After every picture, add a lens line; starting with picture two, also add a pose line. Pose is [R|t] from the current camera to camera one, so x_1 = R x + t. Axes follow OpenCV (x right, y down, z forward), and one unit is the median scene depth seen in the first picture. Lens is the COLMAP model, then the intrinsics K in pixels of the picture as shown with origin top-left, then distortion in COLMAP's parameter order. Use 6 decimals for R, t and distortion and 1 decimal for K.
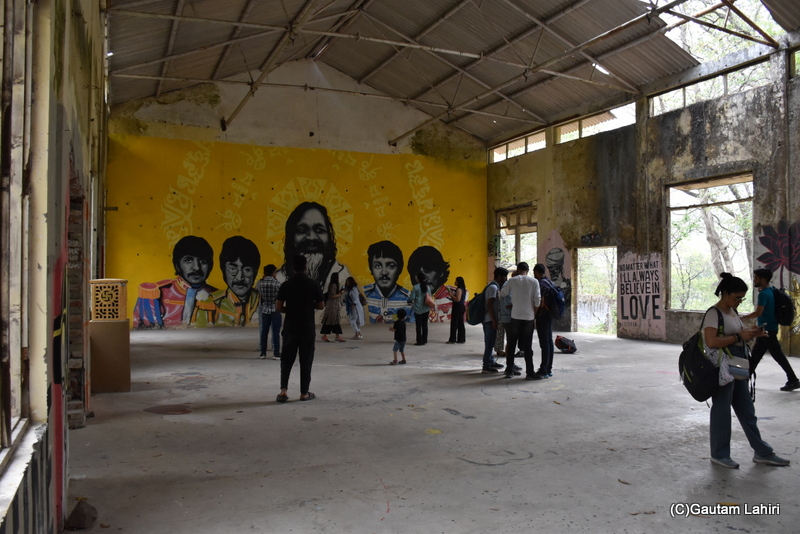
lens RADIAL K [[639.4, 0, 400.0], [0, 639.4, 267.0], [0, 0, 1]] dist [-0.154525, 0.132822]
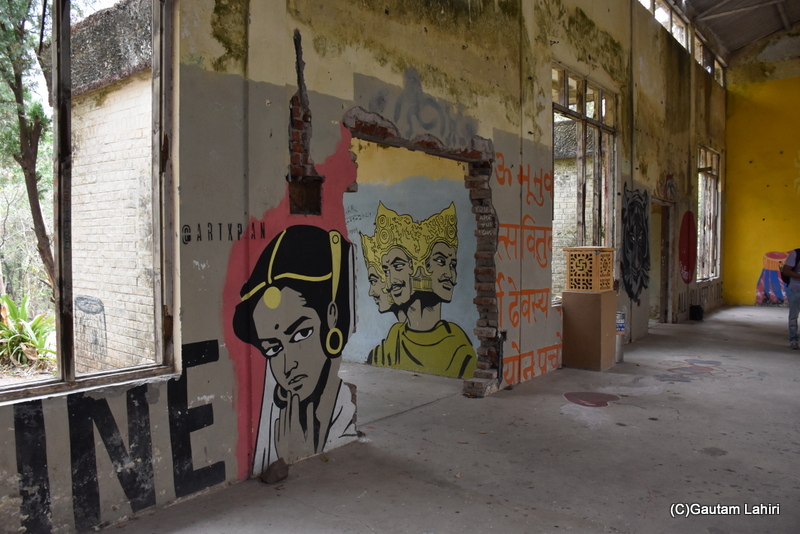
lens RADIAL K [[639.4, 0, 400.0], [0, 639.4, 267.0], [0, 0, 1]] dist [-0.154525, 0.132822]
pose [[0.452586, 0.032318, -0.891135, 0.304098], [0.013406, 0.998983, 0.043038, 0.007072], [0.891620, -0.031425, 0.451693, 0.416504]]
